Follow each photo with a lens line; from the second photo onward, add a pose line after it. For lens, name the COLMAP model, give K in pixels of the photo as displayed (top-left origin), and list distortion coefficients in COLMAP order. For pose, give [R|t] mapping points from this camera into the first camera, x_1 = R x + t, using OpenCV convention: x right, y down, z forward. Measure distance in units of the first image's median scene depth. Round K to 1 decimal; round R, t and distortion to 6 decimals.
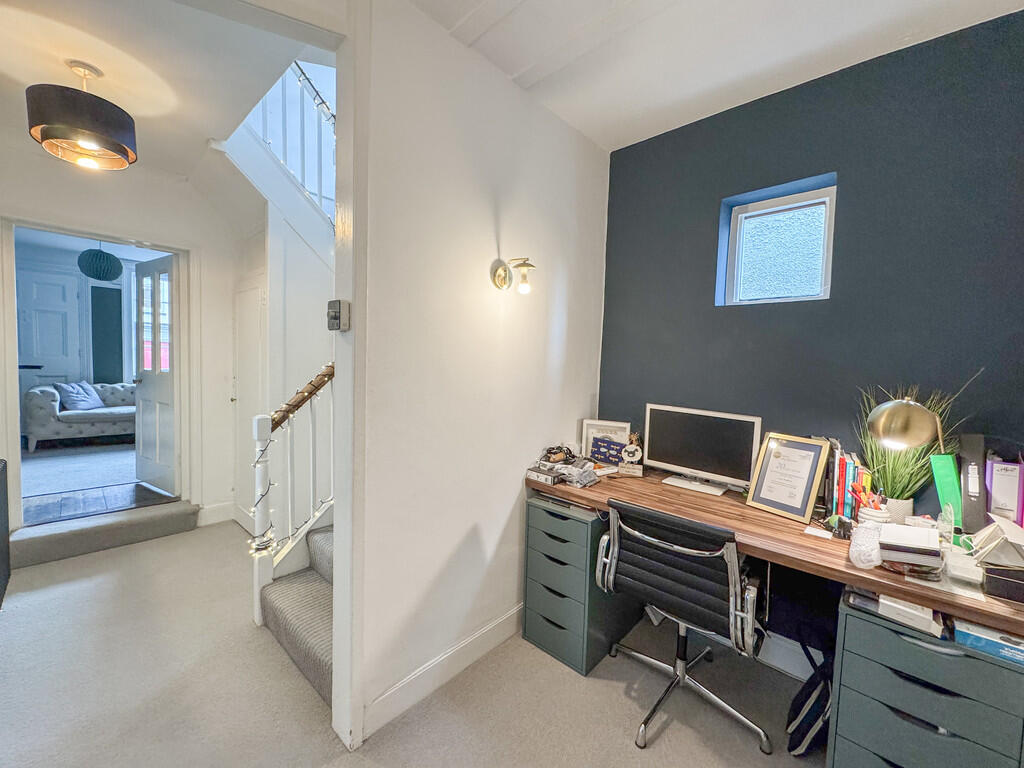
lens RADIAL K [[404.6, 0, 510.2], [0, 404.6, 383.5], [0, 0, 1]] dist [-0.000315, -0.000073]
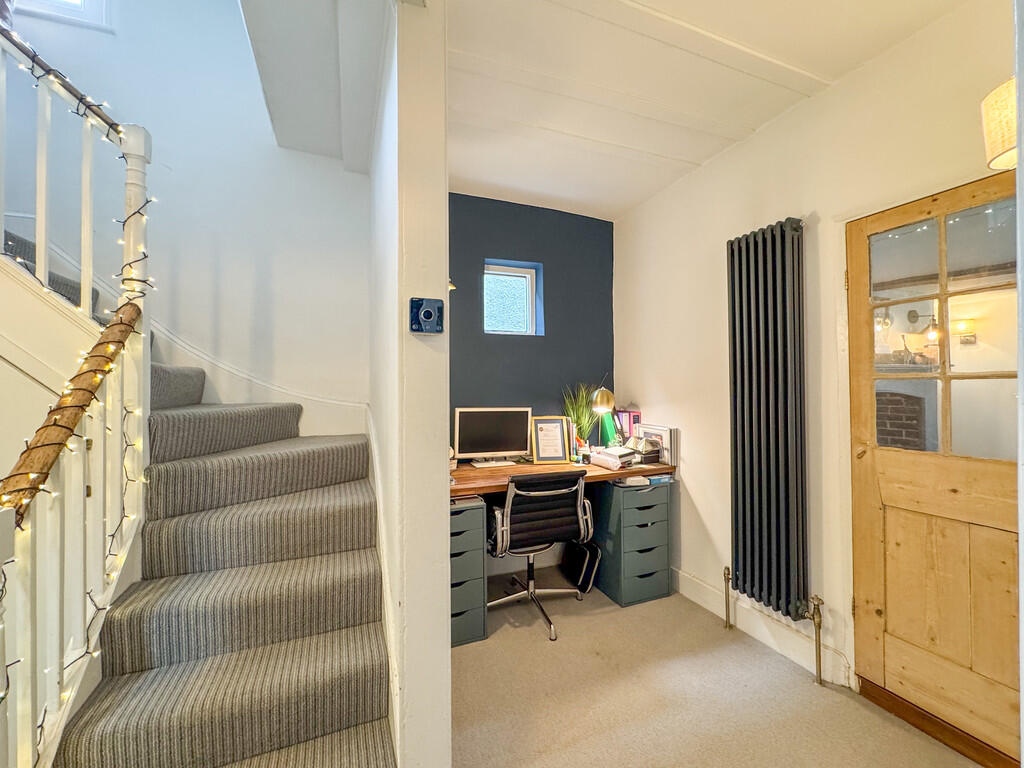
lens RADIAL K [[414.7, 0, 512.0], [0, 414.7, 384.0], [0, 0, 1]] dist [-0.000804, 0.000243]
pose [[0.432444, -0.031569, 0.901108, -0.927467], [0.070378, 0.997520, 0.001172, -0.015588], [-0.898910, 0.062911, 0.433593, 0.395319]]
